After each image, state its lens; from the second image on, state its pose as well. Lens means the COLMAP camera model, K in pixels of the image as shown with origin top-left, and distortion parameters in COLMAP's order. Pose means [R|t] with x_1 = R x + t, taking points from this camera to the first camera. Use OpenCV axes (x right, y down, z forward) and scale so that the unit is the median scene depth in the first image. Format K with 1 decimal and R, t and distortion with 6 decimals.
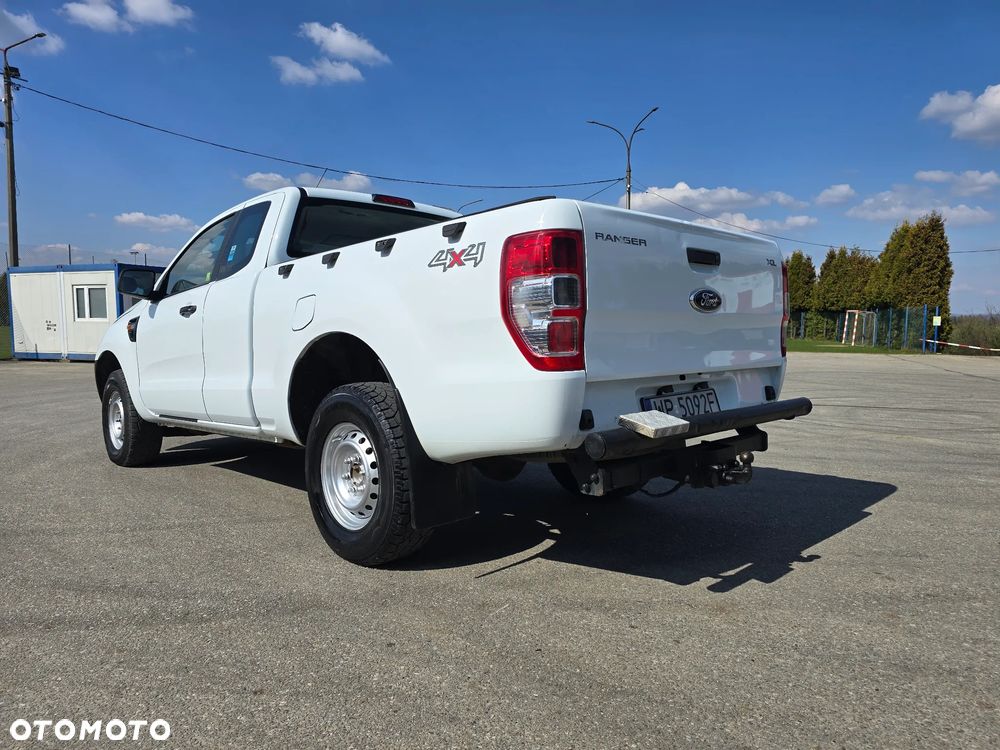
lens RADIAL K [[678.8, 0, 506.7], [0, 678.8, 363.1], [0, 0, 1]] dist [0.039389, -0.028929]
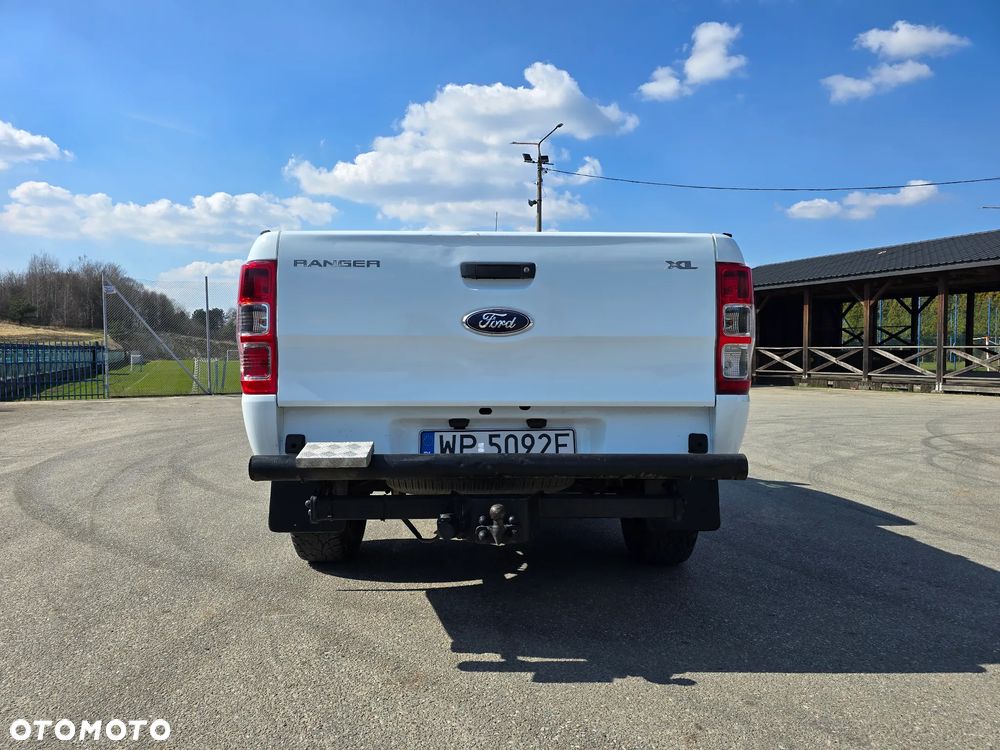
lens RADIAL K [[679.1, 0, 505.7], [0, 679.1, 372.2], [0, 0, 1]] dist [0.042072, -0.032857]
pose [[0.725167, 0.011112, -0.688484, 0.792145], [-0.033095, 0.999277, -0.018730, -0.011771], [0.687778, 0.036368, 0.725010, 0.359033]]
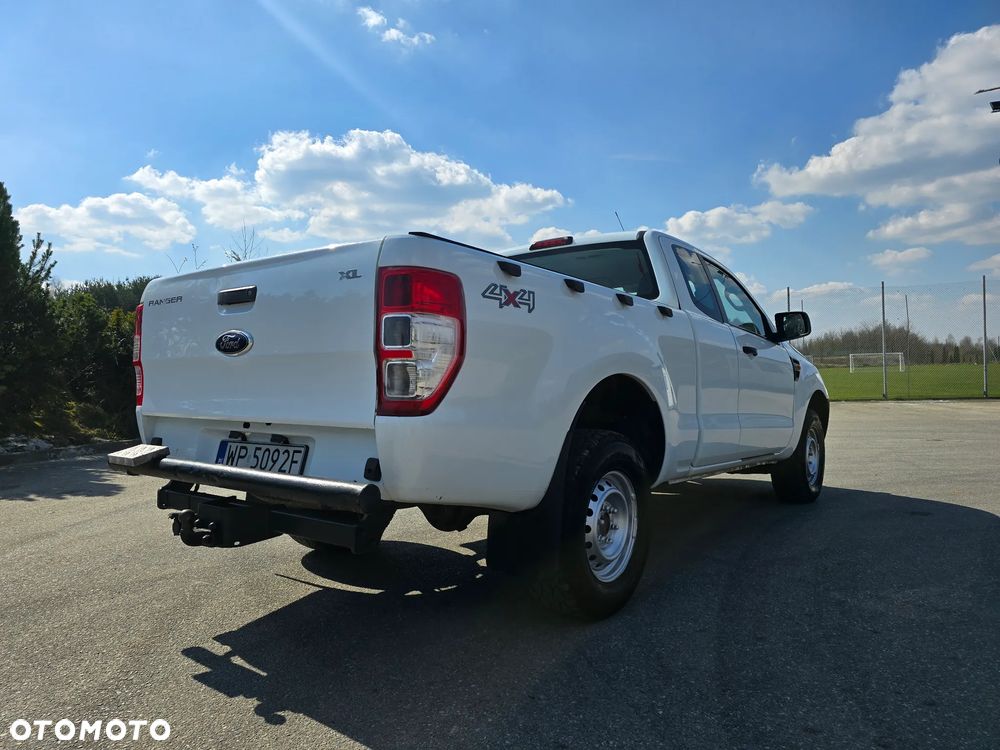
lens RADIAL K [[675.6, 0, 494.1], [0, 675.6, 375.7], [0, 0, 1]] dist [0.052607, -0.039510]
pose [[0.124250, 0.000423, -0.992251, 1.124275], [-0.035598, 0.999358, -0.004032, -0.050911], [0.991612, 0.035823, 0.124185, 1.113355]]
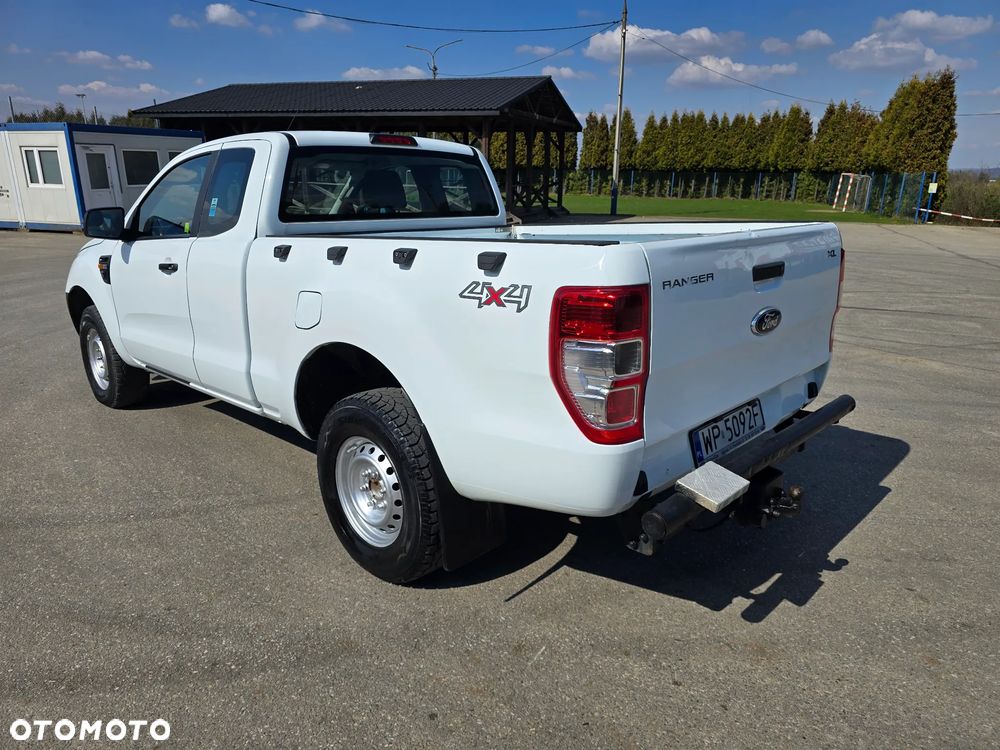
lens RADIAL K [[679.1, 0, 505.7], [0, 679.1, 372.2], [0, 0, 1]] dist [0.042072, -0.032857]
pose [[0.999545, 0.001377, 0.030115, -0.068376], [-0.008057, 0.974819, 0.222854, -0.200896], [-0.029050, -0.222995, 0.974387, 0.110775]]
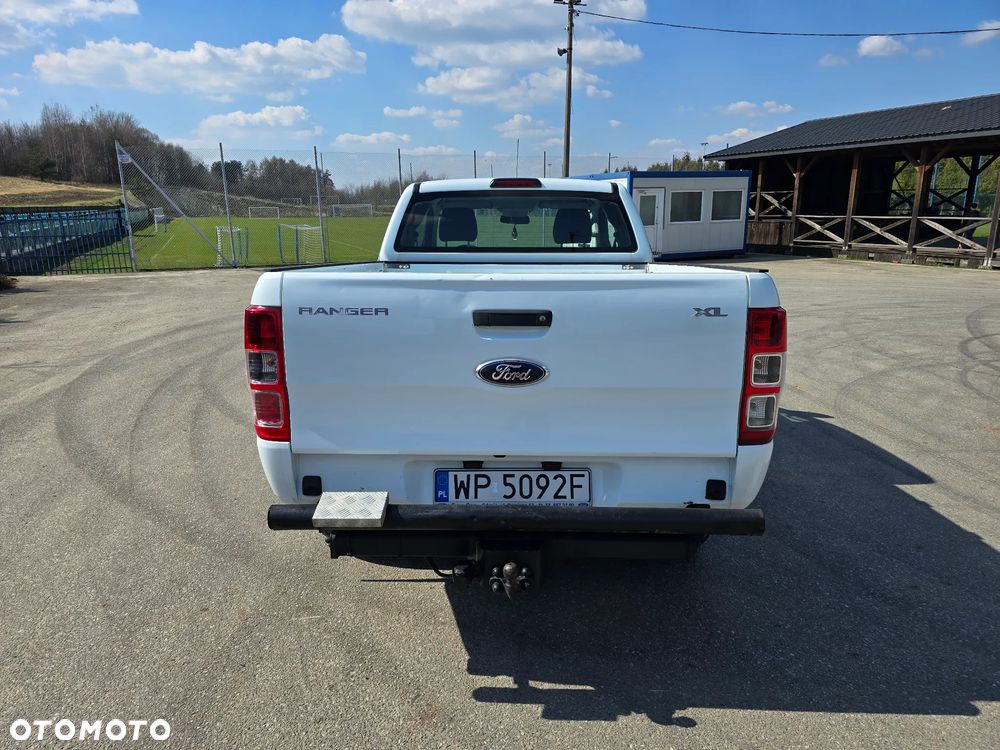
lens RADIAL K [[680.5, 0, 500.0], [0, 680.5, 375.0], [0, 0, 1]] dist [0.041165, -0.032026]
pose [[0.692920, 0.164238, -0.702059, 0.766719], [-0.032814, 0.979885, 0.196845, -0.222559], [0.720267, -0.113361, 0.684372, 0.391777]]
